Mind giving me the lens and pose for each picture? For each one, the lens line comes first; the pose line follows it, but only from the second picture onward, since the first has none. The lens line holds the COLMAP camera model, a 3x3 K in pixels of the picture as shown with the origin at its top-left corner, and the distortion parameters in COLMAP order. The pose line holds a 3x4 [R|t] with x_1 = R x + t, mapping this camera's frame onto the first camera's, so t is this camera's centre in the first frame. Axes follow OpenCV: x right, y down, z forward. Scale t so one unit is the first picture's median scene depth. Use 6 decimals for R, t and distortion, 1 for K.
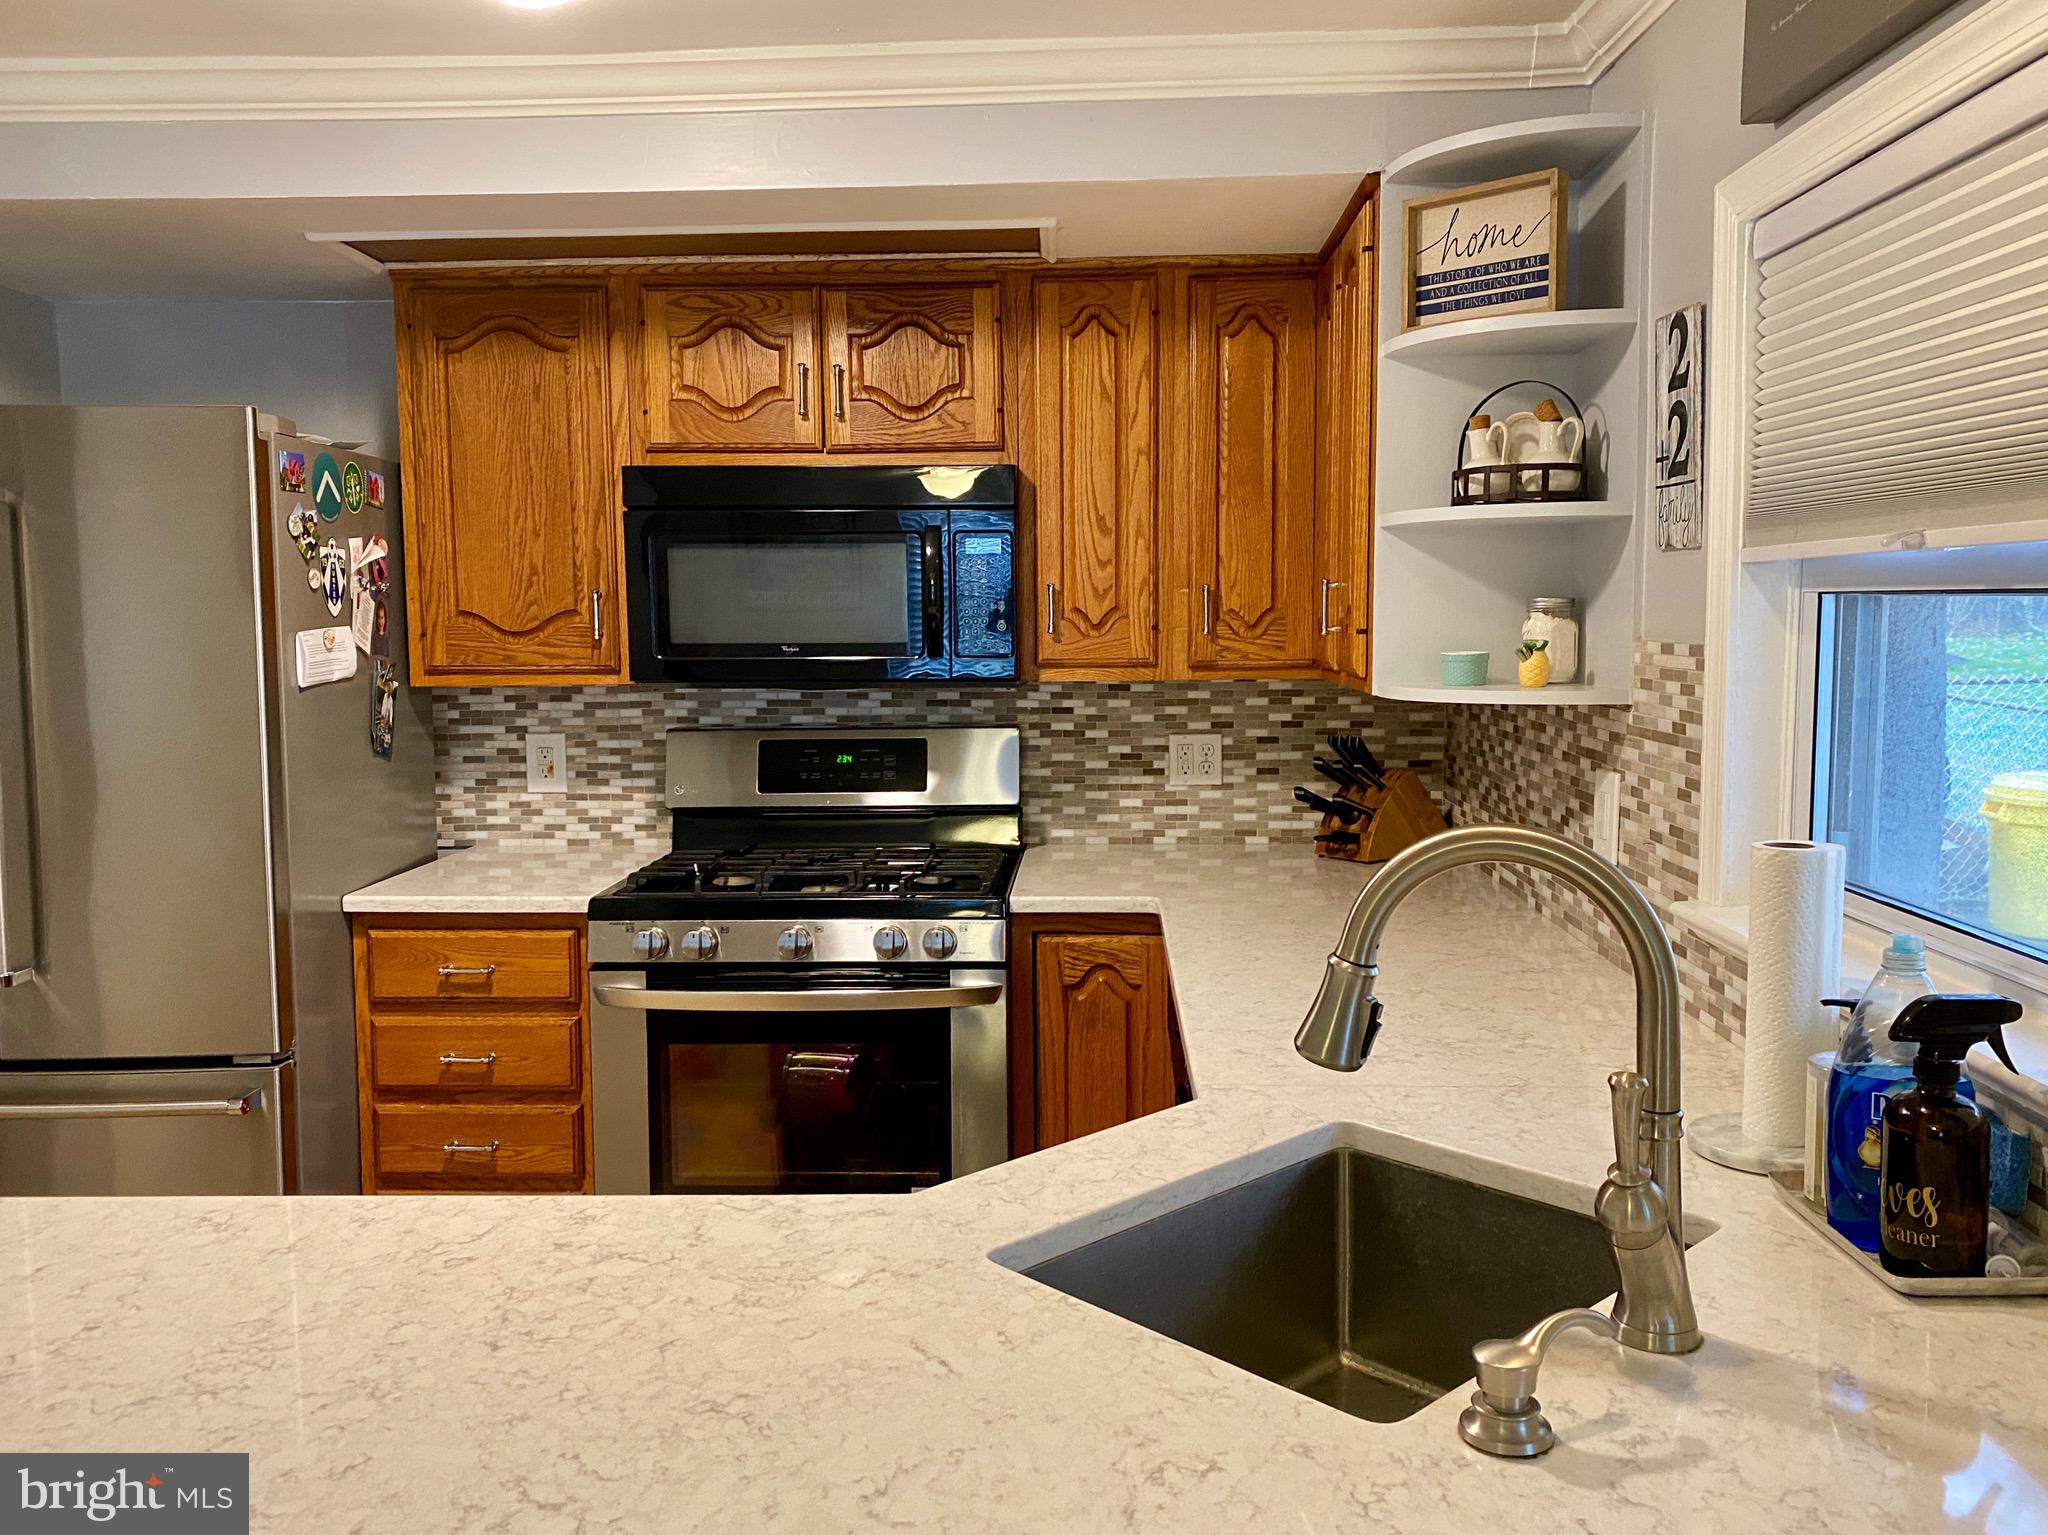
lens RADIAL K [[1593.7, 0, 1050.1], [0, 1593.7, 761.3], [0, 0, 1]] dist [0.048303, -0.071405]
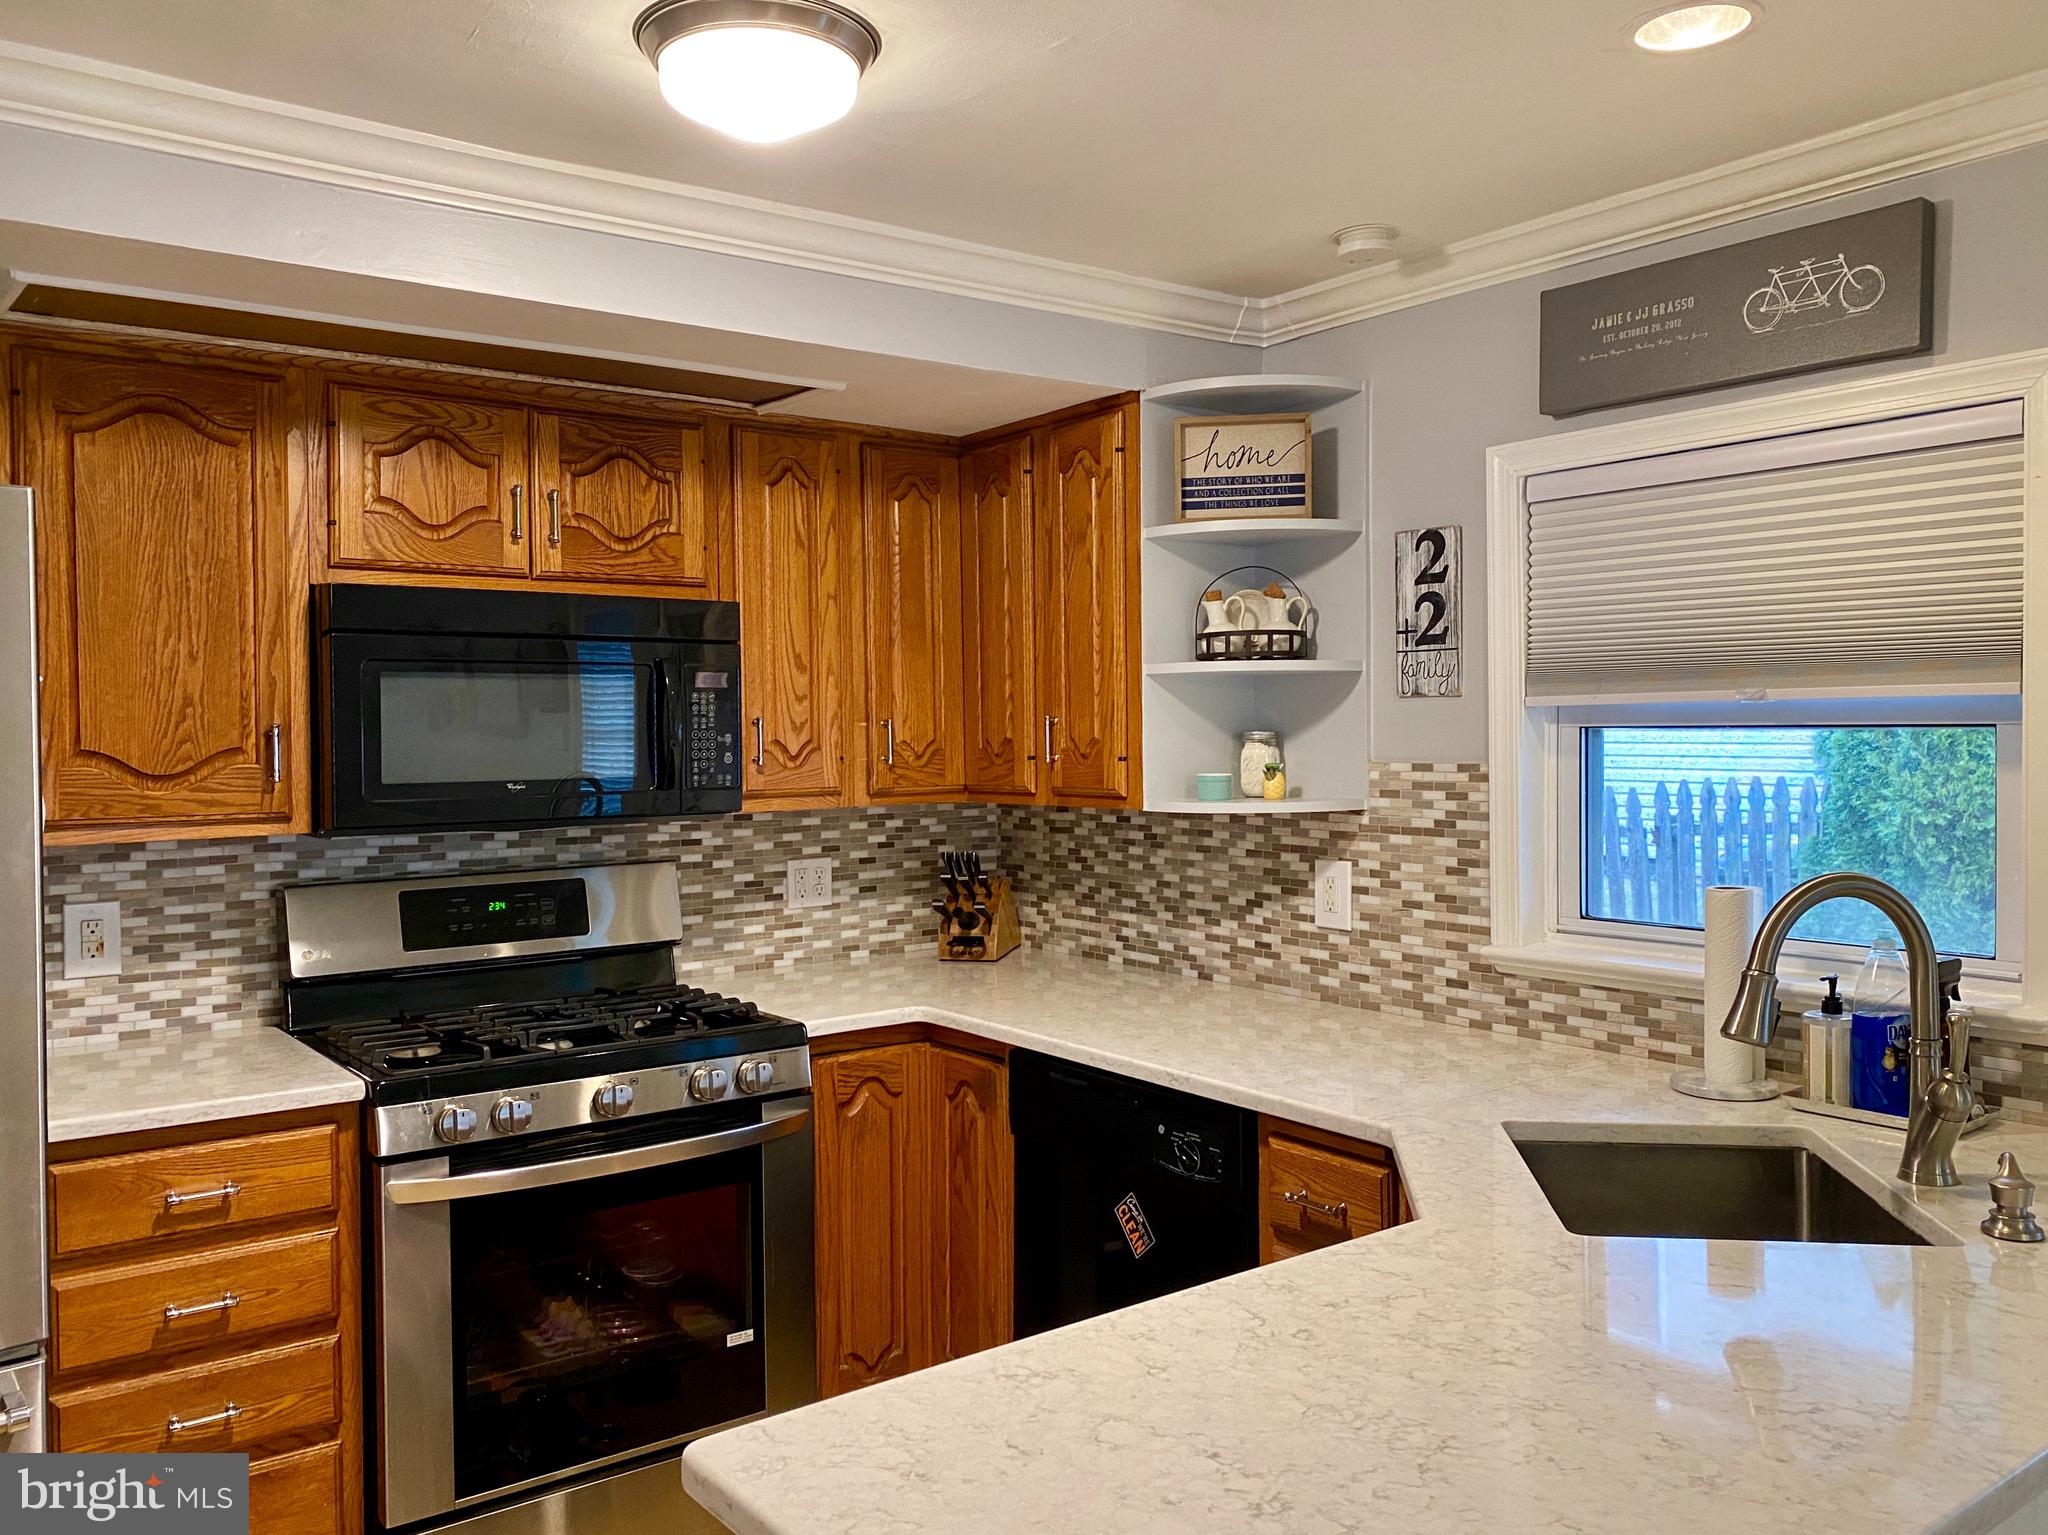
lens RADIAL K [[1593.7, 0, 992.4], [0, 1593.7, 769.9], [0, 0, 1]] dist [0.048303, -0.071405]
pose [[0.784881, -0.018424, 0.619373, -0.522370], [0.064912, 0.996503, -0.052615, -0.013615], [-0.616238, 0.081501, 0.783332, 0.100796]]
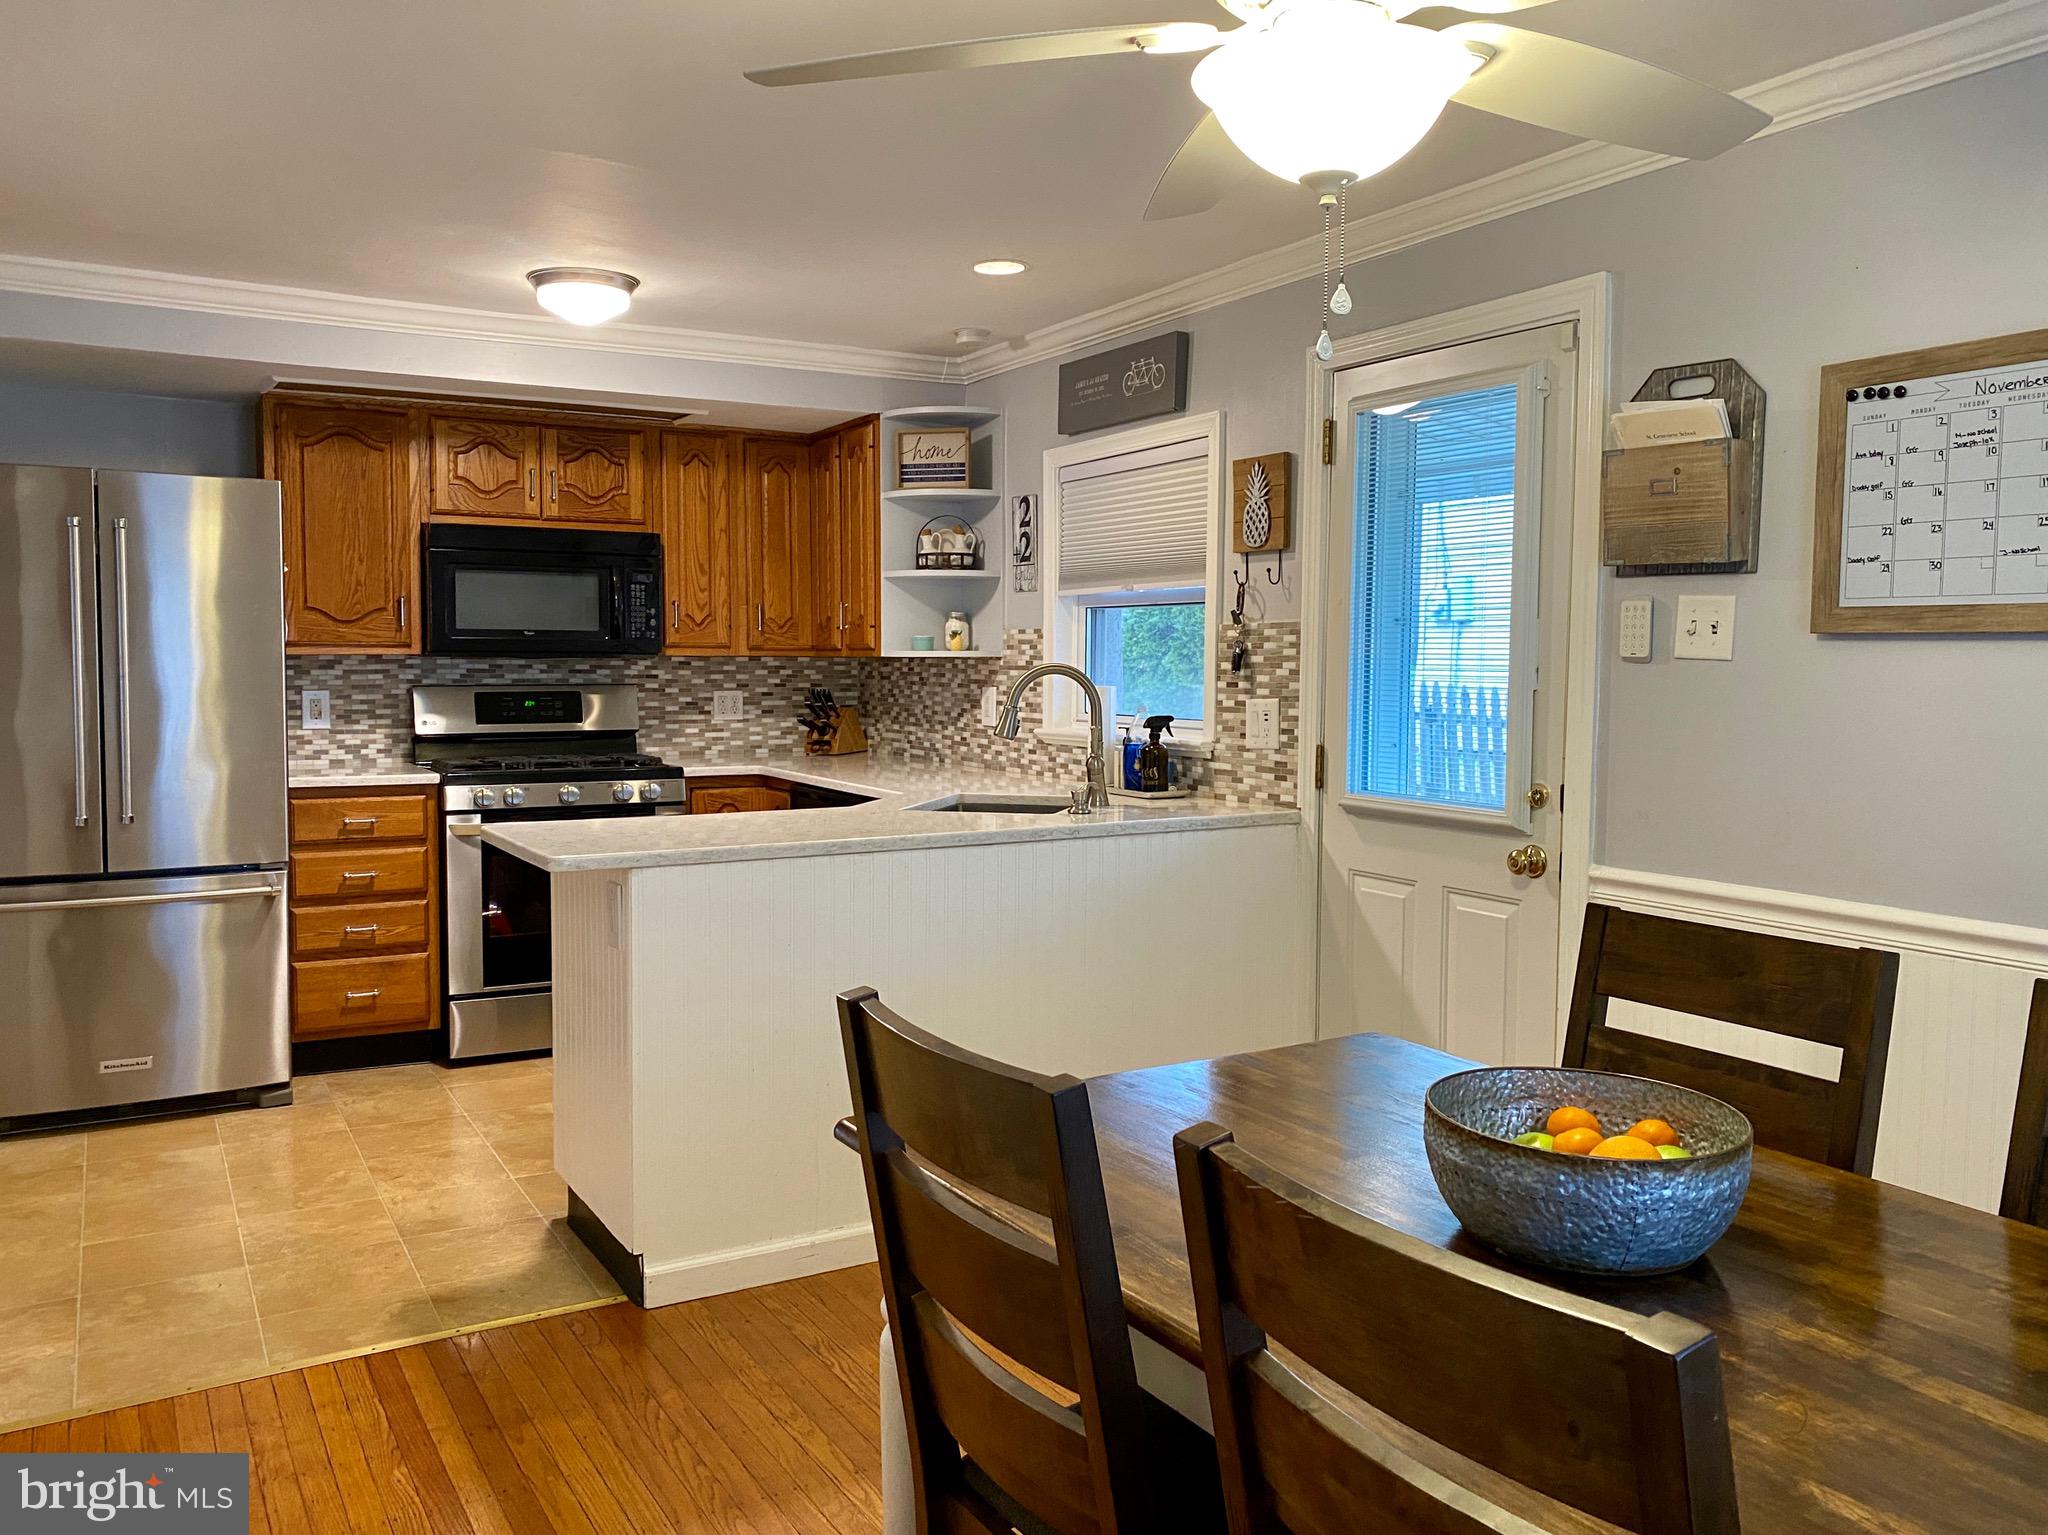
lens RADIAL K [[1593.7, 0, 1005.8], [0, 1593.7, 780.5], [0, 0, 1]] dist [0.048303, -0.071405]
pose [[0.859615, -0.026998, 0.510229, -0.606021], [0.037538, 0.999241, -0.010369, 0.124438], [-0.509562, 0.028066, 0.859976, -0.736321]]
